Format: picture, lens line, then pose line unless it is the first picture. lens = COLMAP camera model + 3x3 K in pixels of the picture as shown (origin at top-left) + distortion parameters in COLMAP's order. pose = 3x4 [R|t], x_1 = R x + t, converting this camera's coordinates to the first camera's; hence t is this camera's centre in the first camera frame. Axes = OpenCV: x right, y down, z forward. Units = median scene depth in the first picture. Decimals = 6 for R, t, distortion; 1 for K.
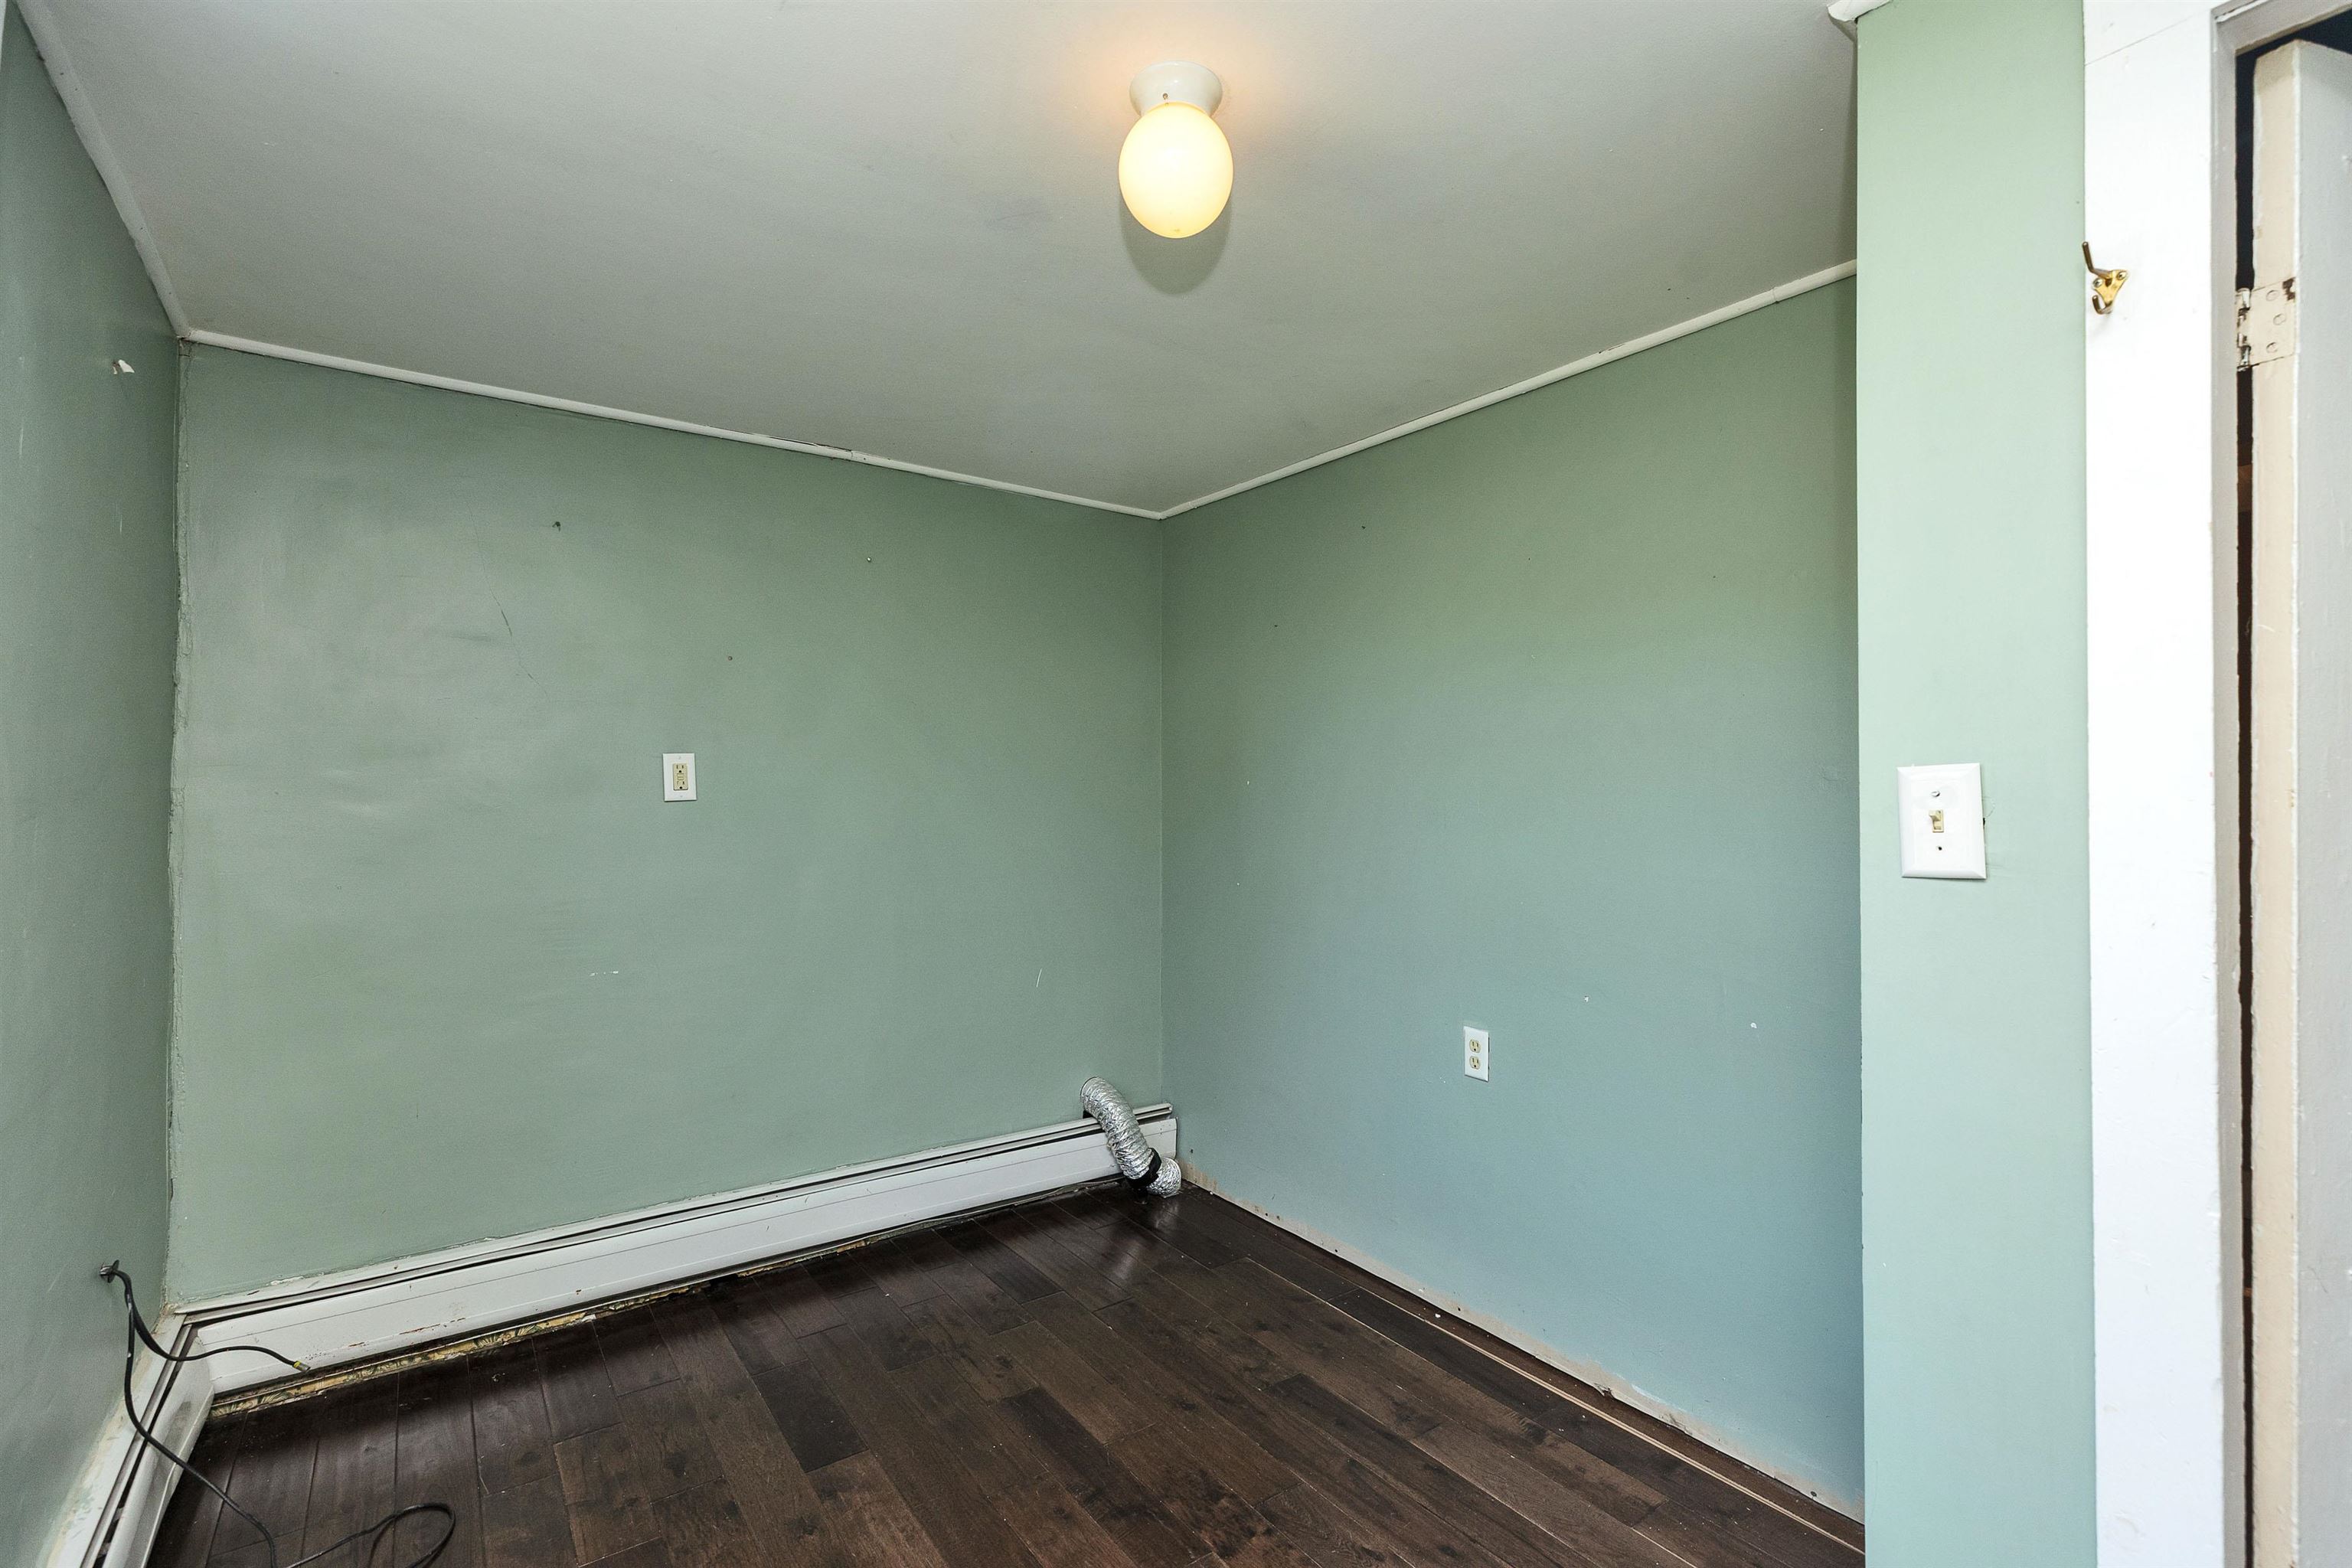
lens RADIAL K [[1055.5, 0, 1137.9], [0, 1055.5, 791.5], [0, 0, 1]] dist [0.009889, -0.001480]
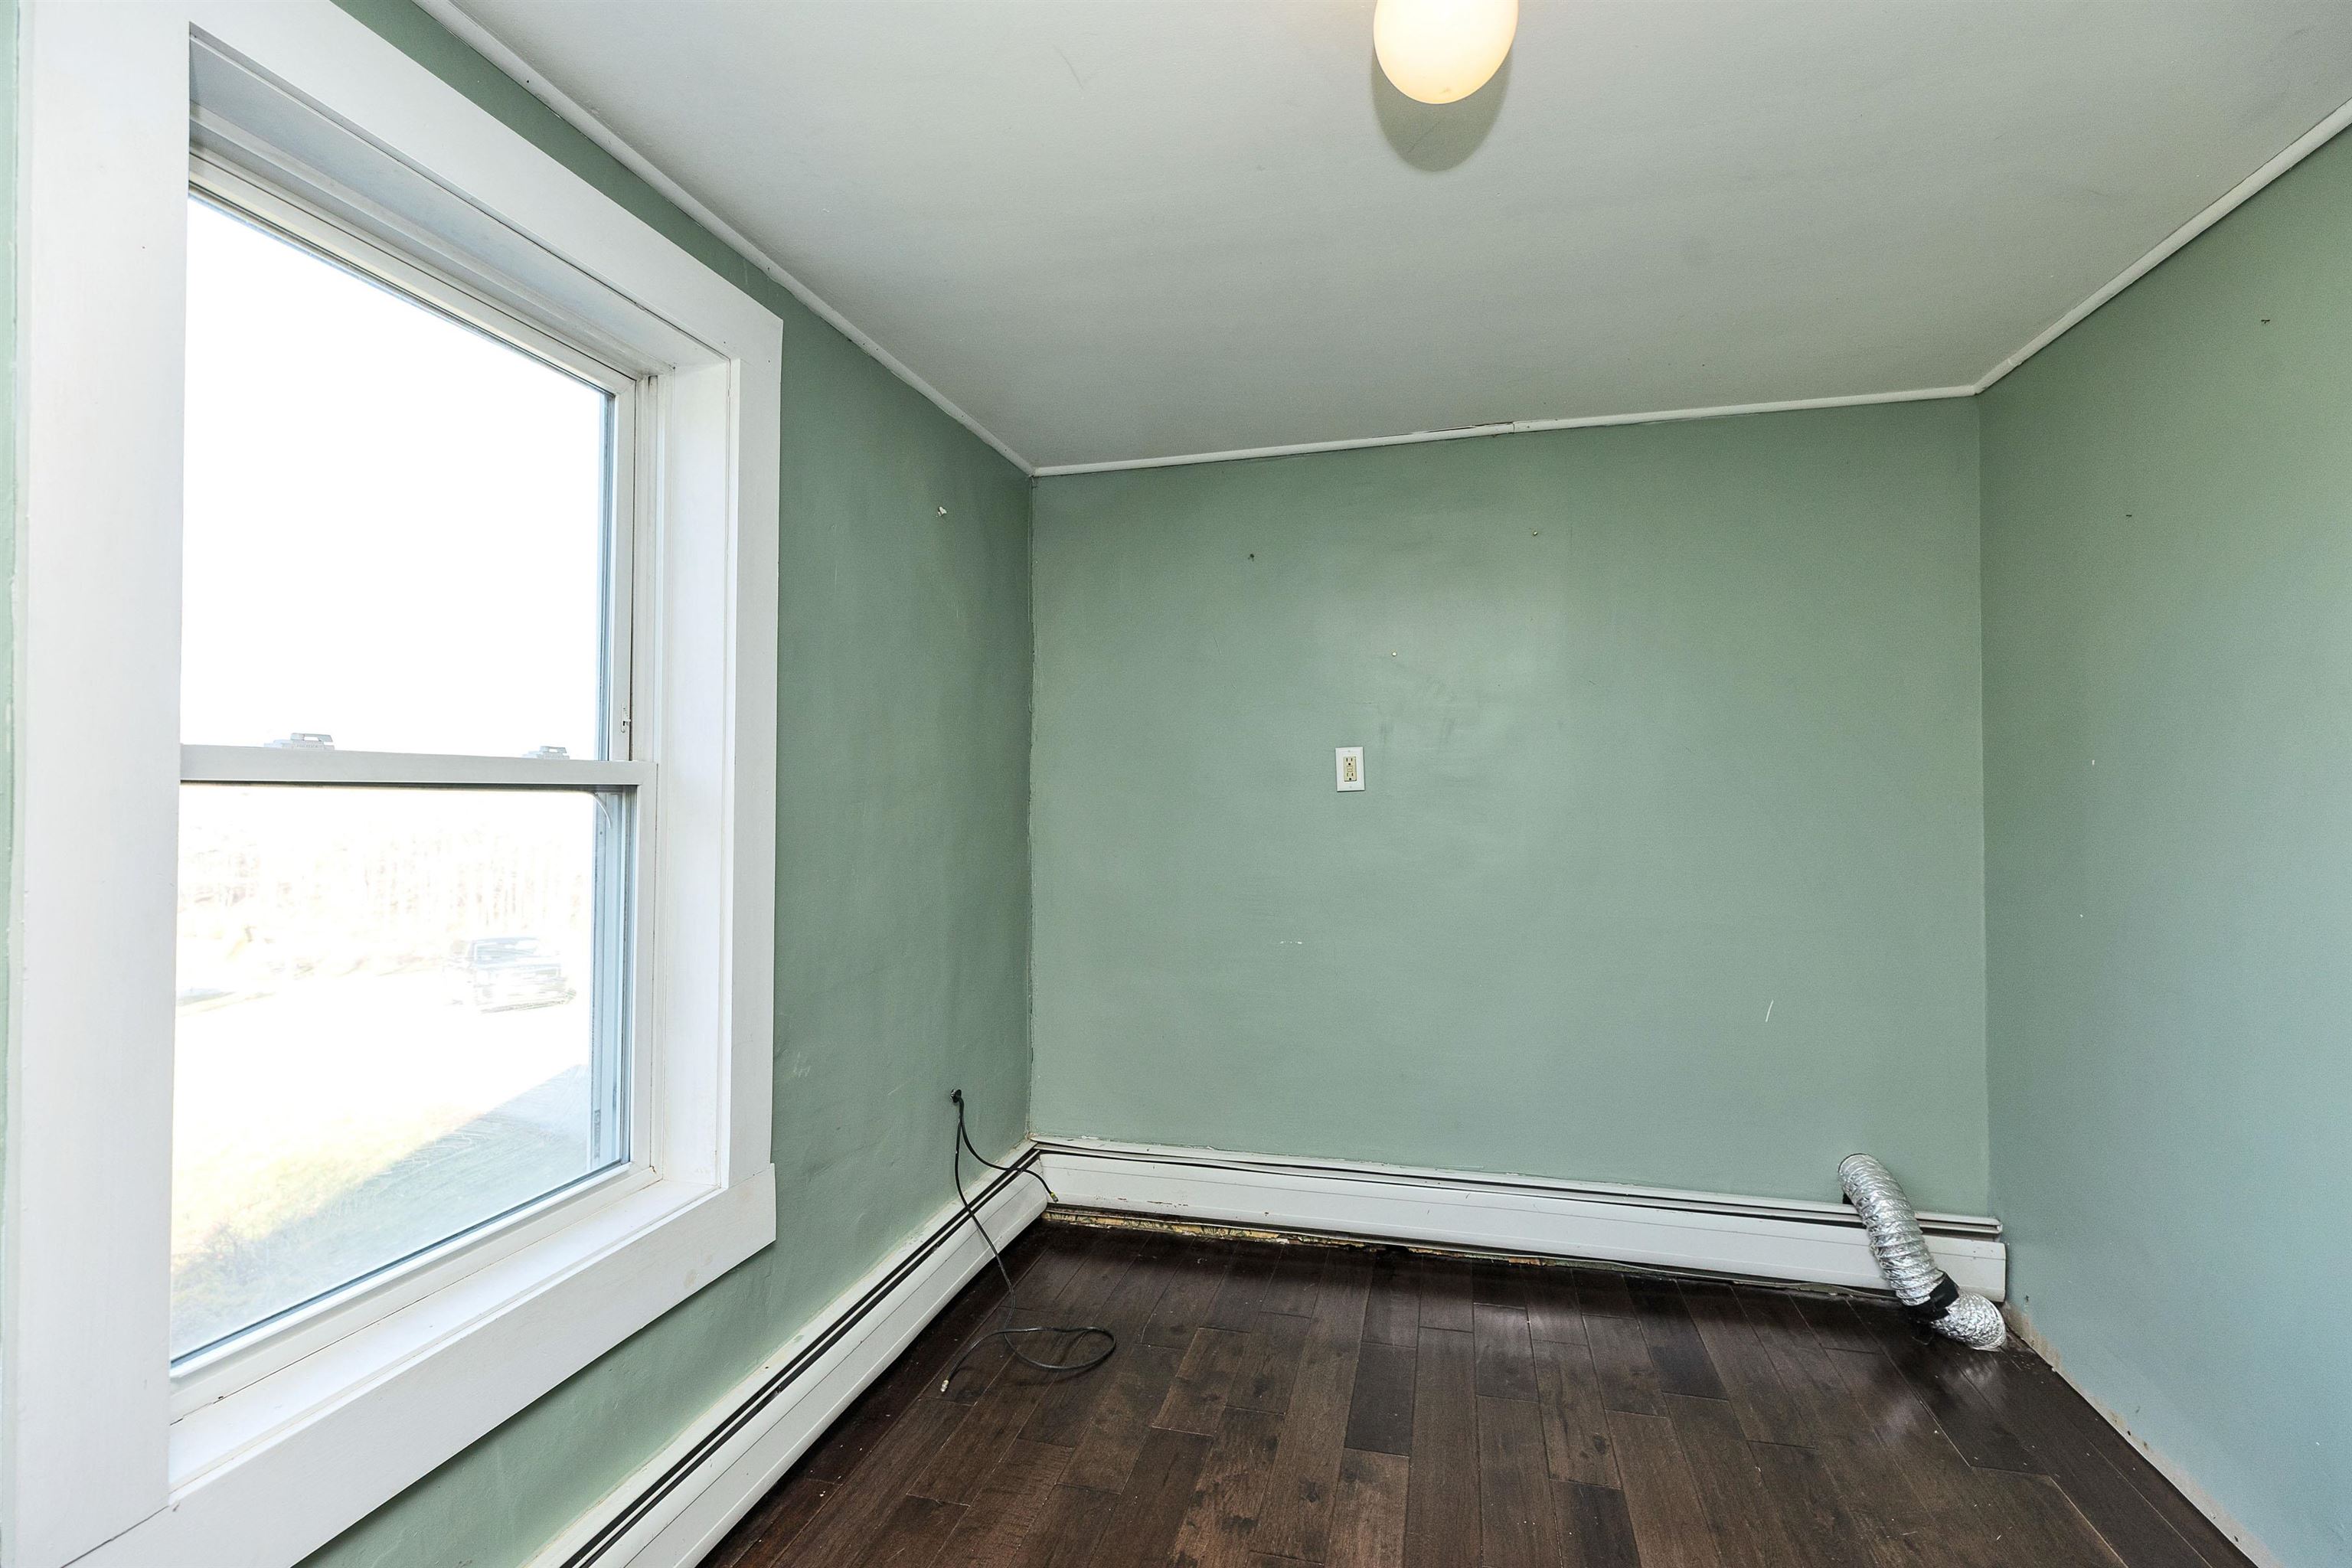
lens RADIAL K [[1055.5, 0, 1163.4], [0, 1055.5, 783.1], [0, 0, 1]] dist [0.009889, -0.001480]
pose [[0.651406, -0.007434, -0.758693, 0.272846], [0.008259, 0.999962, -0.002707, 0.002203], [0.758684, -0.004503, 0.651443, 0.157477]]
